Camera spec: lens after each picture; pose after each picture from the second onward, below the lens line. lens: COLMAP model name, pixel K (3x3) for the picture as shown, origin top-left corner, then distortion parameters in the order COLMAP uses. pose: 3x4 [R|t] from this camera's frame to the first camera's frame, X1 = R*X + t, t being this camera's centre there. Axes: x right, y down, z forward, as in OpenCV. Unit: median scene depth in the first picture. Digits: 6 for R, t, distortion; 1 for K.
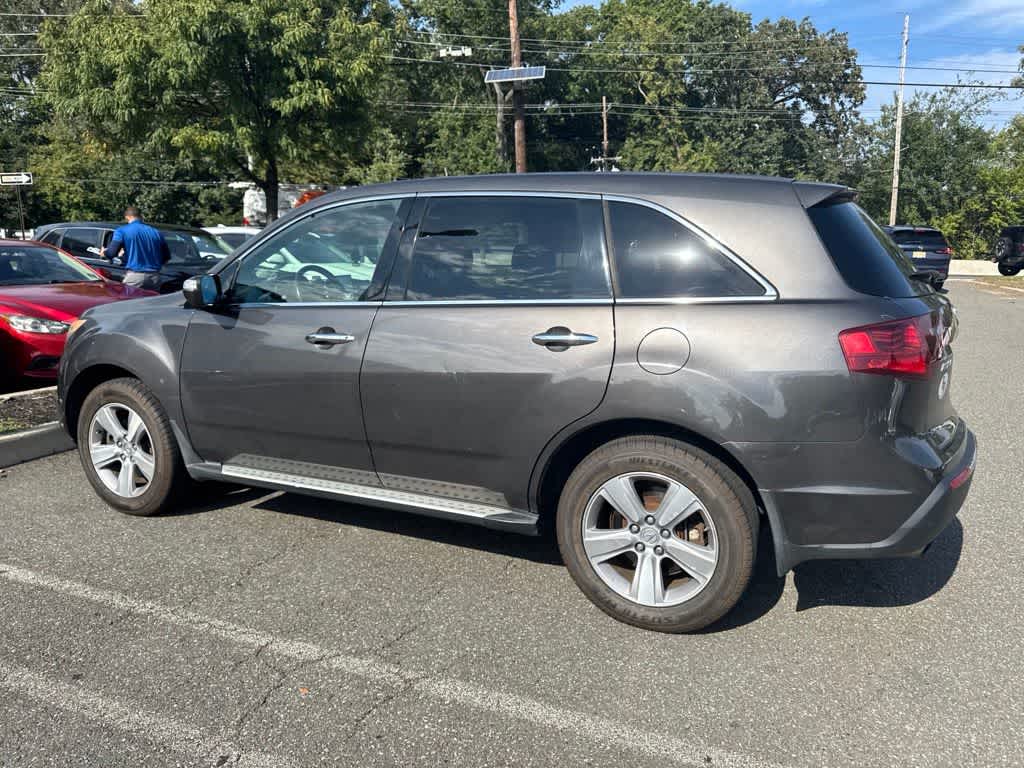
lens RADIAL K [[702.4, 0, 511.8], [0, 702.4, 421.7], [0, 0, 1]] dist [0.010679, -0.017375]
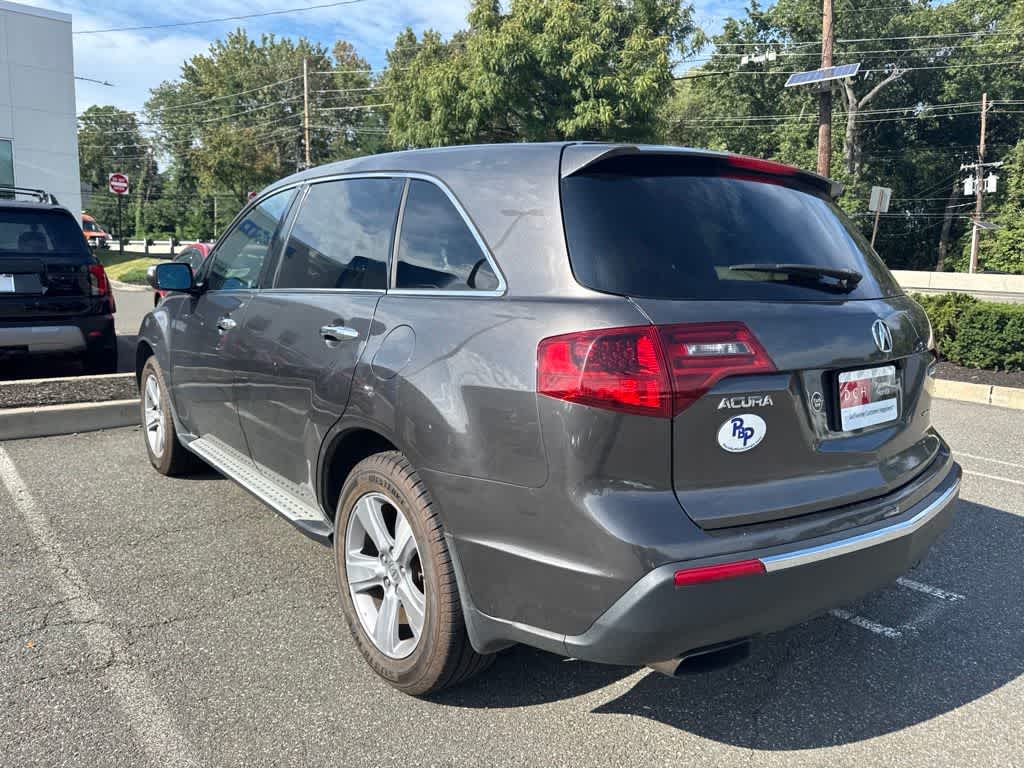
lens RADIAL K [[703.1, 0, 519.5], [0, 703.1, 415.7], [0, 0, 1]] dist [0.004041, -0.007684]
pose [[0.899811, 0.106090, -0.423184, 0.097909], [-0.119486, 0.992822, -0.005167, -0.005302], [0.419598, 0.055213, 0.906029, 0.041816]]
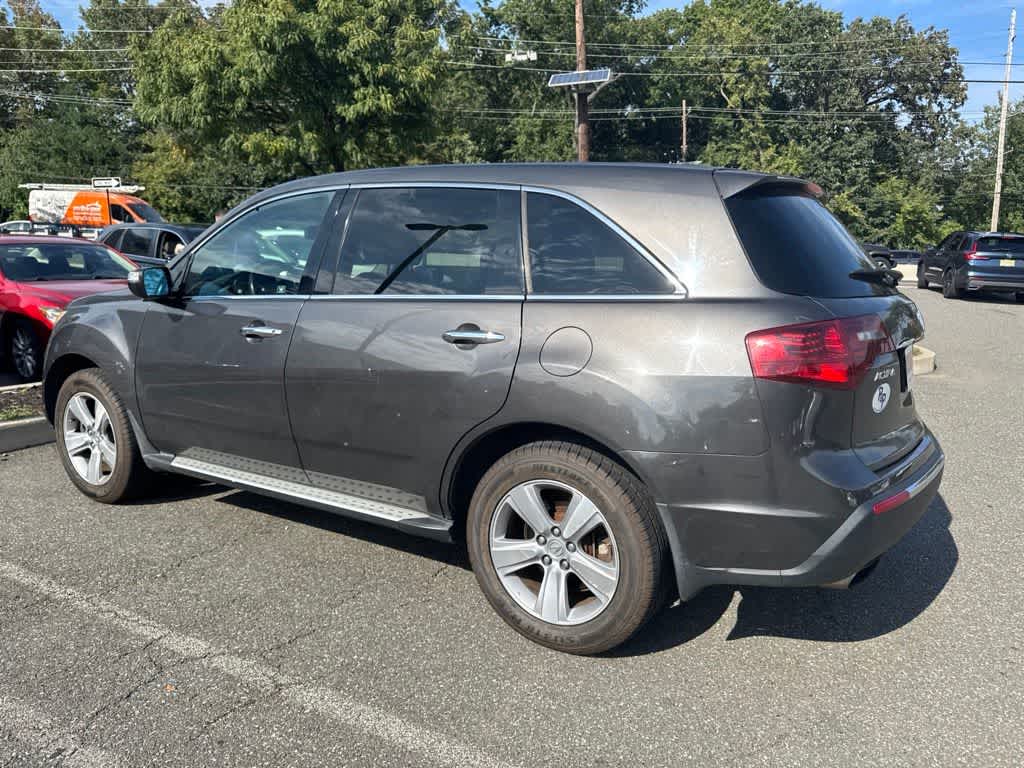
lens RADIAL K [[702.4, 0, 511.8], [0, 702.4, 421.7], [0, 0, 1]] dist [0.010679, -0.017375]
pose [[0.994061, 0.033582, -0.103512, 0.033365], [-0.034352, 0.999394, -0.005668, 0.000136], [0.103259, 0.009190, 0.994612, 0.009072]]
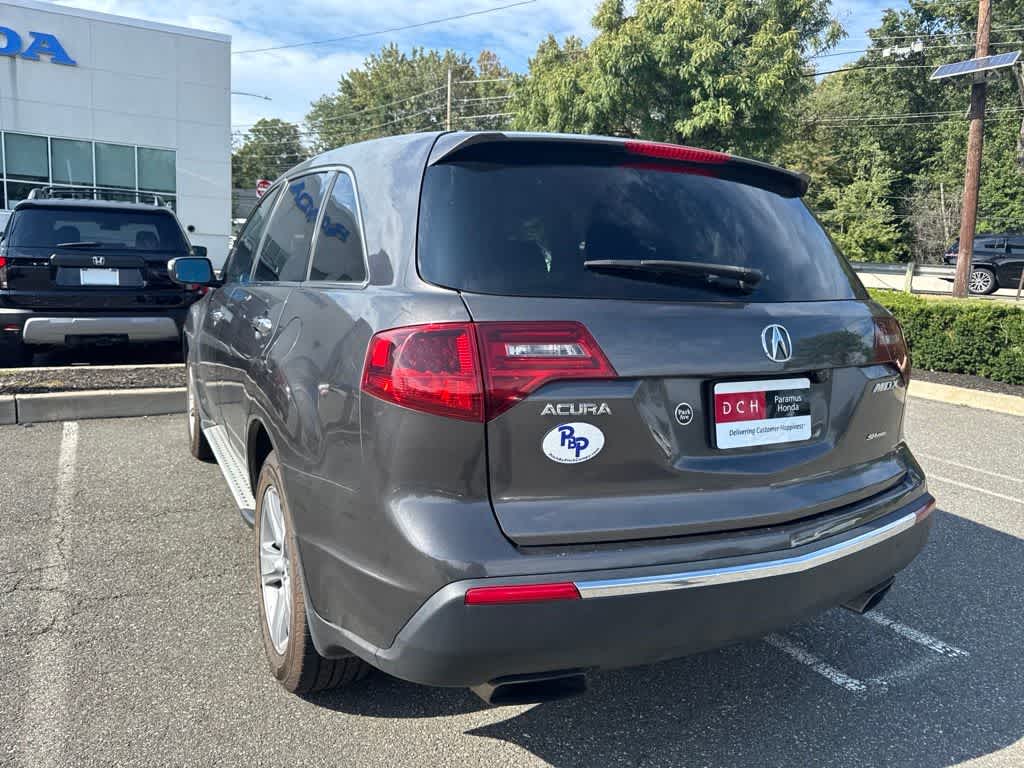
lens RADIAL K [[705.7, 0, 525.5], [0, 705.7, 409.9], [0, 0, 1]] dist [0.006485, -0.006742]
pose [[0.807988, 0.140441, -0.572216, 0.128252], [-0.167825, 0.985804, 0.004975, -0.010369], [0.564792, 0.092012, 0.820088, 0.065660]]
